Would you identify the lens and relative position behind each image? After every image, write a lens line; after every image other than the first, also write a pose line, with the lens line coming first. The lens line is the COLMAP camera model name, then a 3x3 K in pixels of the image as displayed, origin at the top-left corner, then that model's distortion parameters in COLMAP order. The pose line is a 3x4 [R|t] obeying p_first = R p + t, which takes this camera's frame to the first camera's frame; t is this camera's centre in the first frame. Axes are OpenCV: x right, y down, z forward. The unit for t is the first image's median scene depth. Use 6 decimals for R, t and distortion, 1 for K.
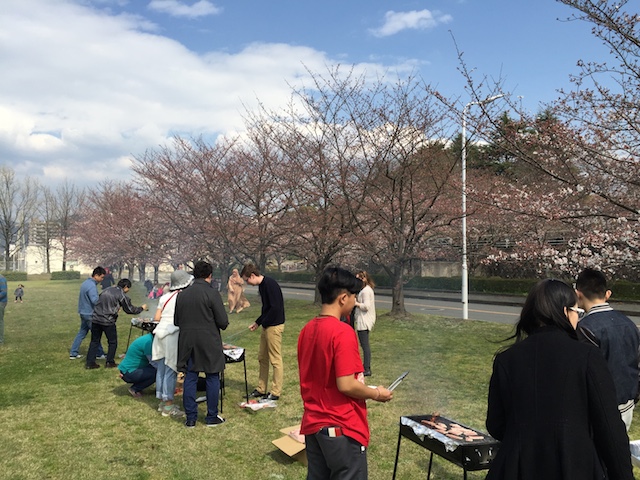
lens RADIAL K [[532.9, 0, 321.4], [0, 532.9, 239.9], [0, 0, 1]] dist [0.026003, -0.022329]
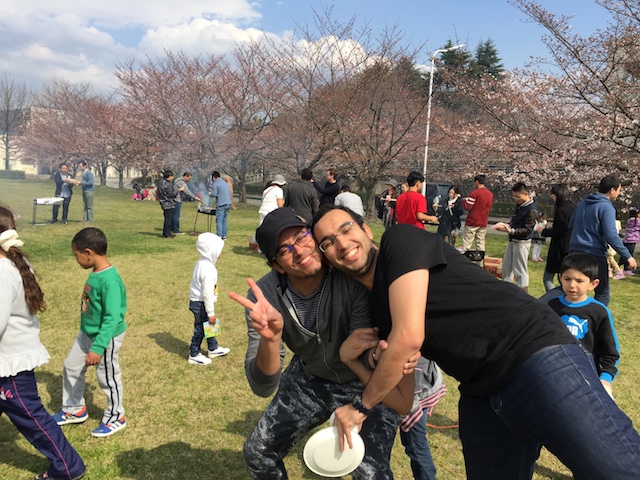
lens RADIAL K [[532.9, 0, 322.4], [0, 532.9, 242.3], [0, 0, 1]] dist [0.026003, -0.022329]
pose [[0.989840, 0.041052, 0.136130, -0.088994], [-0.062181, 0.985988, 0.154793, 0.002276], [-0.127868, -0.161685, 0.978523, -0.154765]]
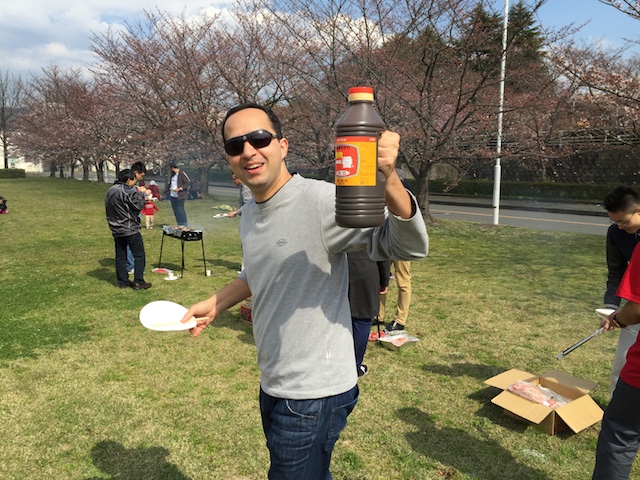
lens RADIAL K [[532.9, 0, 319.0], [0, 532.9, 243.7], [0, 0, 1]] dist [0.026003, -0.022329]
pose [[0.995778, -0.001022, 0.091785, -0.075811], [-0.016385, 0.981899, 0.188695, 0.005137], [-0.090316, -0.189402, 0.977737, 0.063578]]
